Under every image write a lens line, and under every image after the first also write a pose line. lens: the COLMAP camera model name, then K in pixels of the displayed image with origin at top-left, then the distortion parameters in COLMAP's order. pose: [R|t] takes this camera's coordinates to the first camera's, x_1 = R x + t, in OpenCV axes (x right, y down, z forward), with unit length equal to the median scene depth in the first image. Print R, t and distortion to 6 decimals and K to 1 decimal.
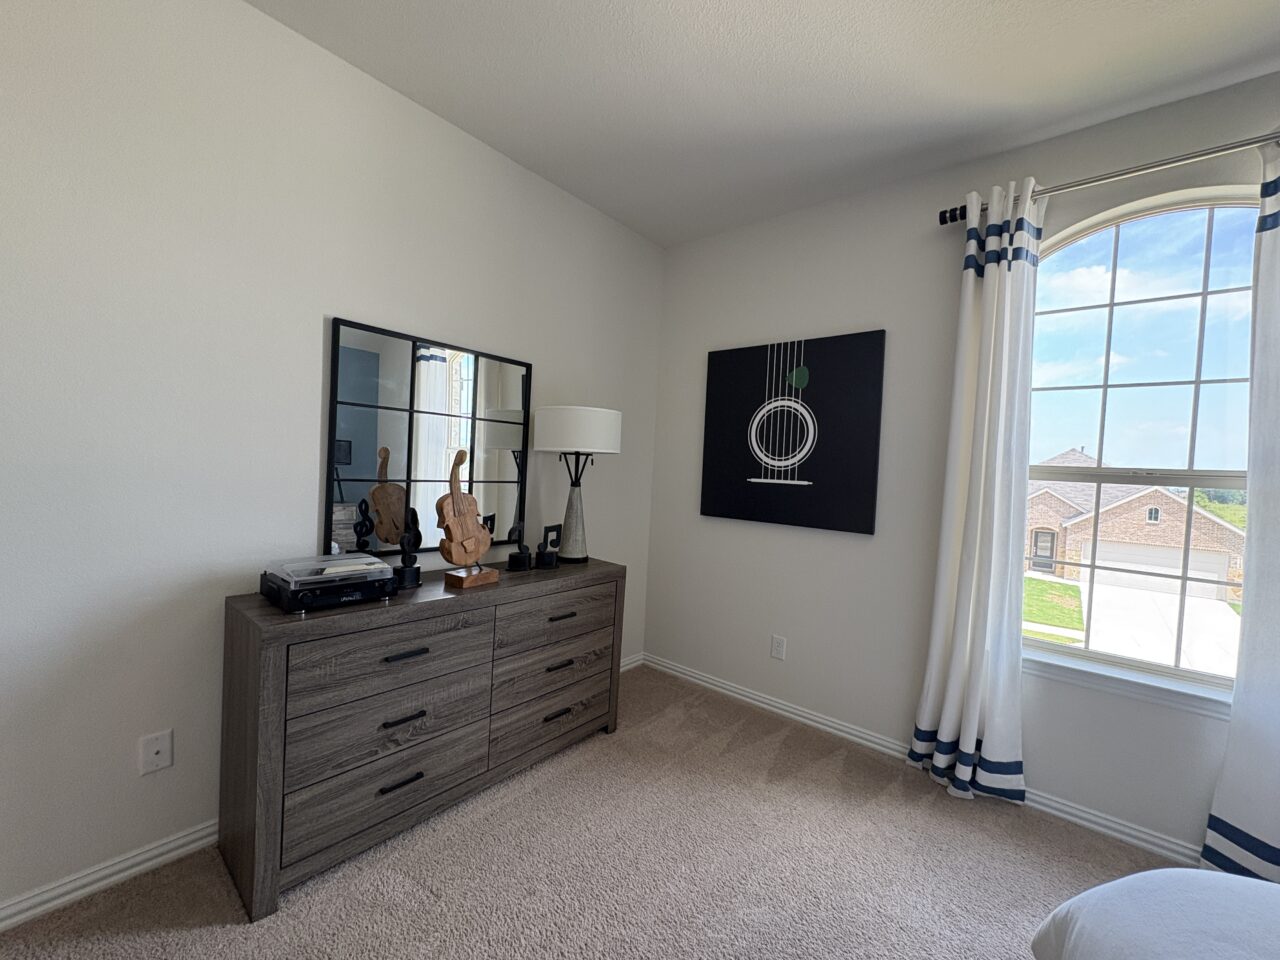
lens RADIAL K [[514.6, 0, 640.0], [0, 514.6, 480.0], [0, 0, 1]] dist [-0.001144, -0.000538]
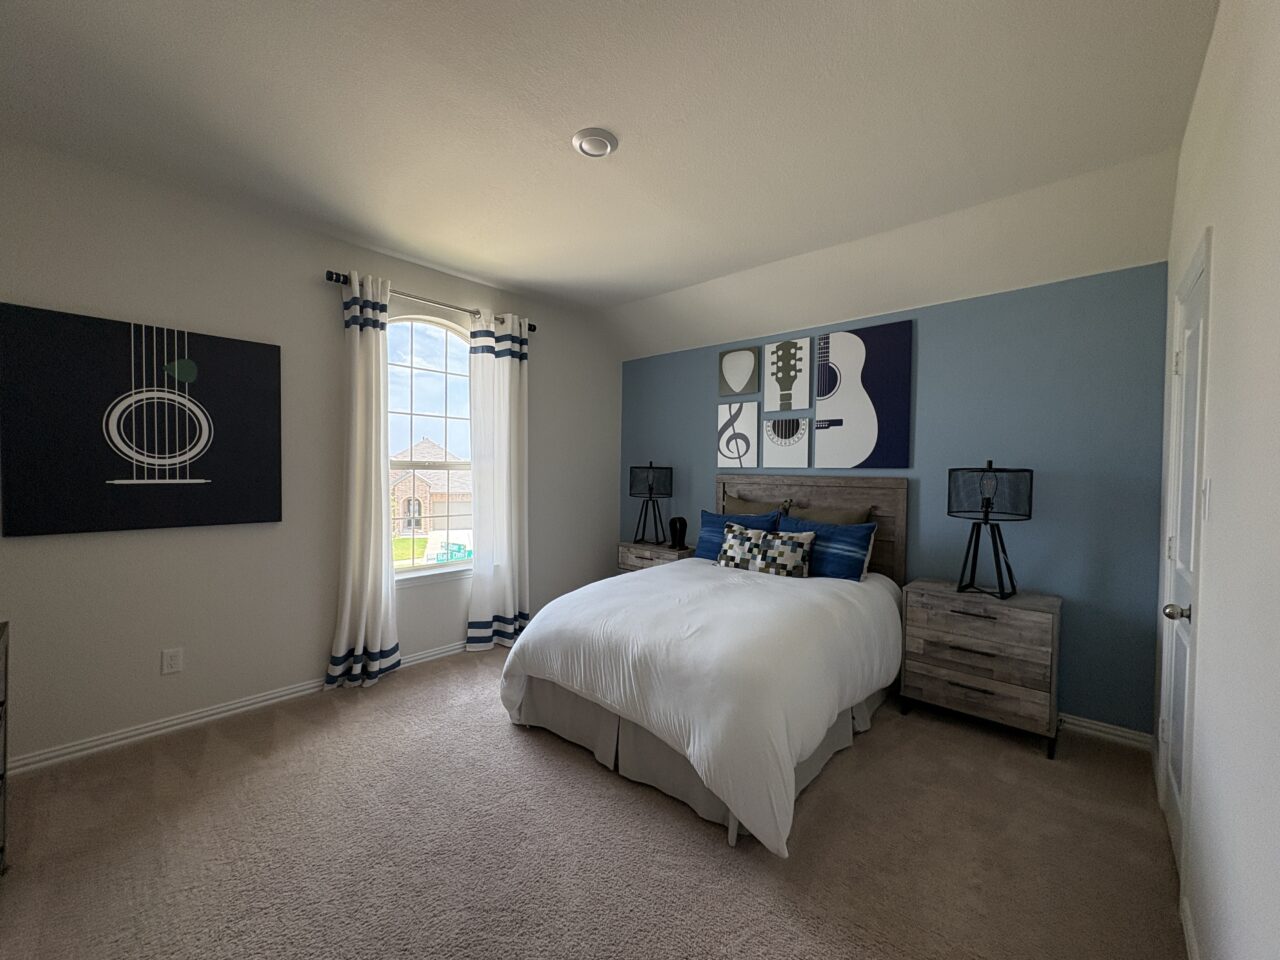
lens RADIAL K [[514.6, 0, 640.0], [0, 514.6, 480.0], [0, 0, 1]] dist [-0.001144, -0.000538]
pose [[0.029335, -0.066060, 0.997384, -0.685382], [0.017753, 0.997691, 0.065558, -0.049530], [-0.999412, 0.015784, 0.030440, 0.146236]]
